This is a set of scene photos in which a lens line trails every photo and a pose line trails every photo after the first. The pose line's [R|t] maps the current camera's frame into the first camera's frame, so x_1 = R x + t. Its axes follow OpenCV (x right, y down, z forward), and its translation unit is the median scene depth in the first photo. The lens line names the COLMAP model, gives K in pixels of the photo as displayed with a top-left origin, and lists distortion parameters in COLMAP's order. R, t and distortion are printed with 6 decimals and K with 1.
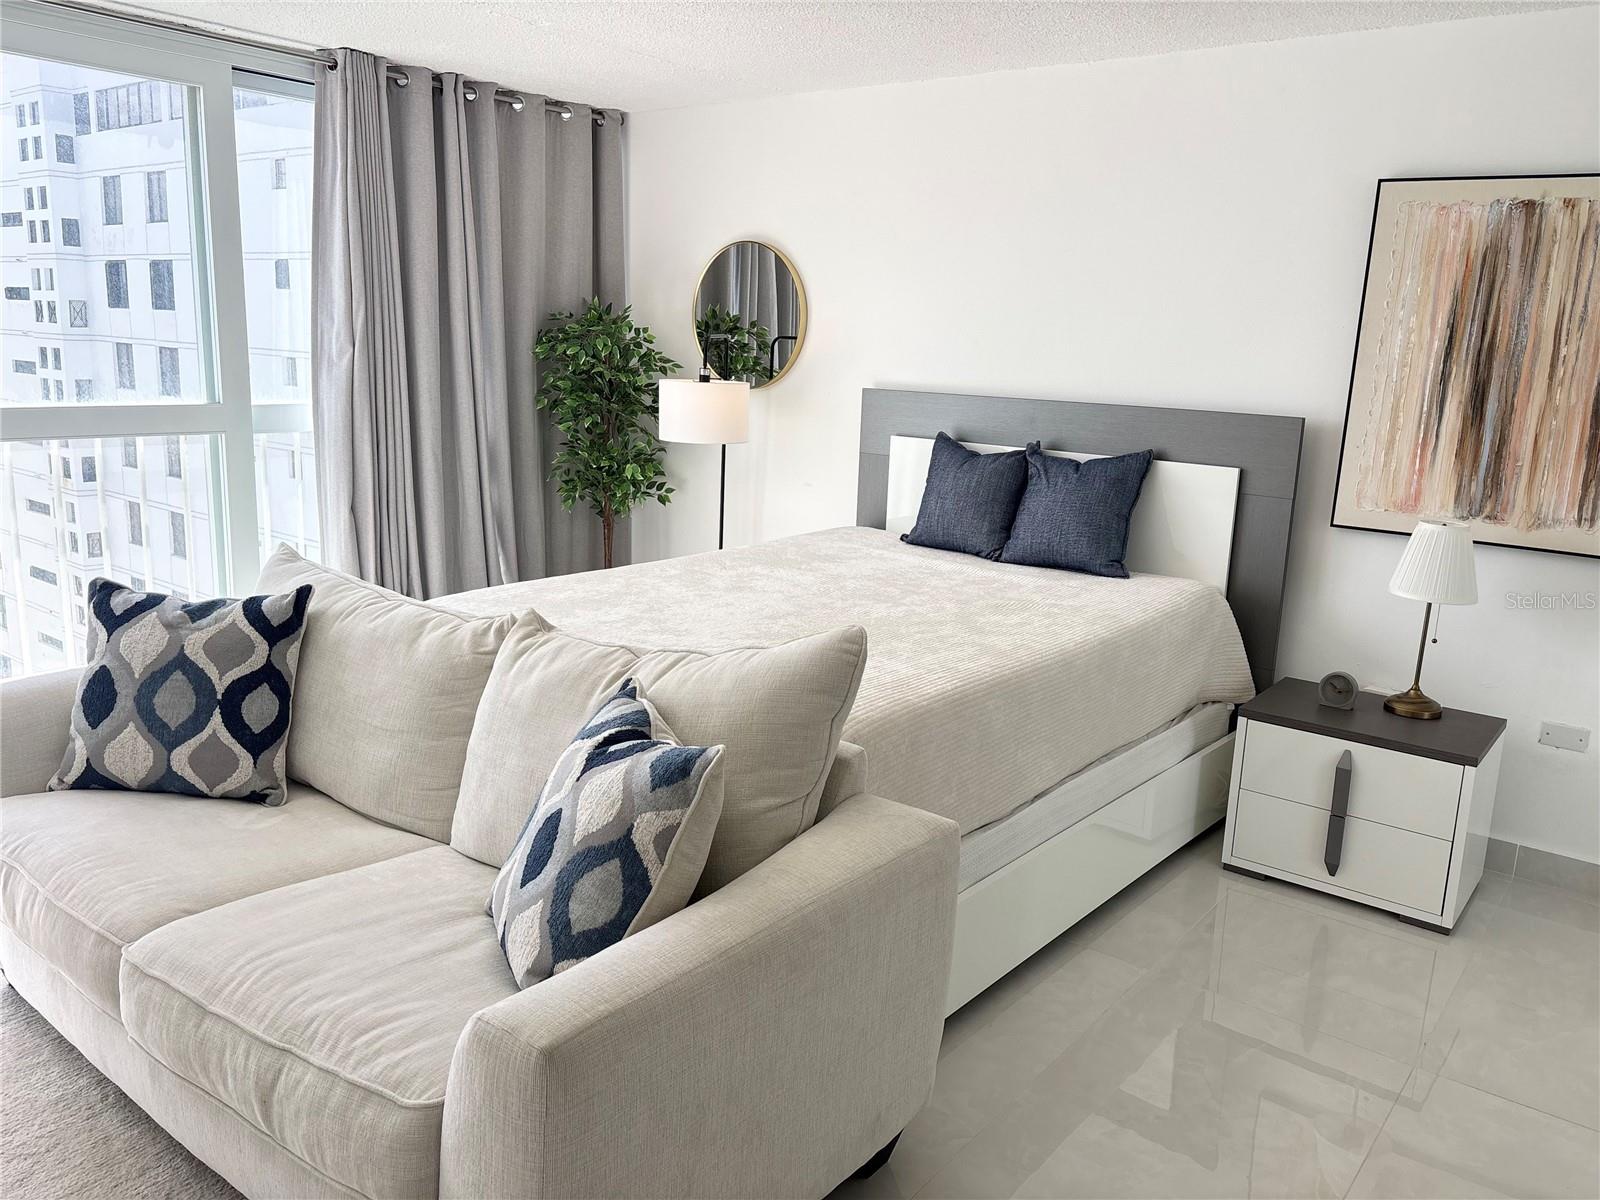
lens RADIAL K [[1227.5, 0, 884.6], [0, 1227.5, 594.8], [0, 0, 1]] dist [0.003066, -0.026224]
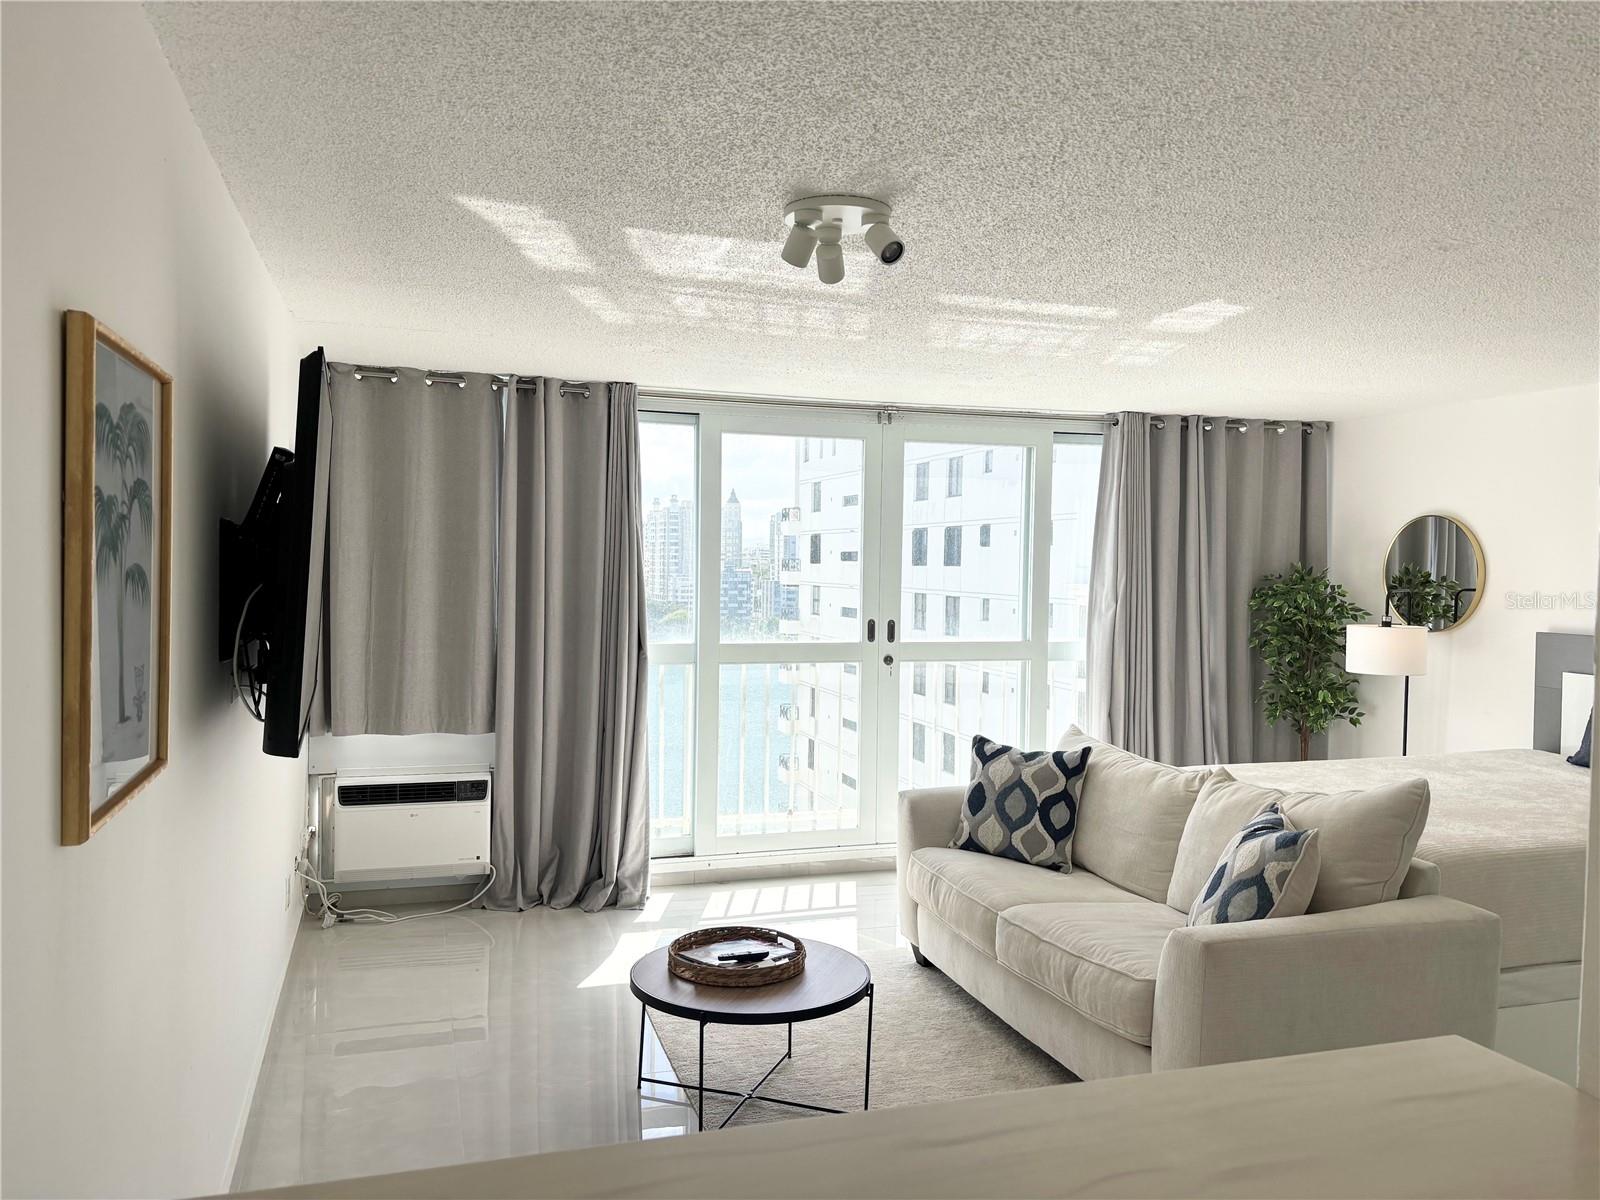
lens RADIAL K [[1294.4, 0, 800.0], [0, 1294.4, 600.0], [0, 0, 1]] dist [0.251816, -0.475923]
pose [[0.810531, -0.015220, -0.585498, 0.249182], [-0.095512, 0.982846, -0.157771, 0.107816], [0.577856, 0.183800, 0.795173, -0.652775]]
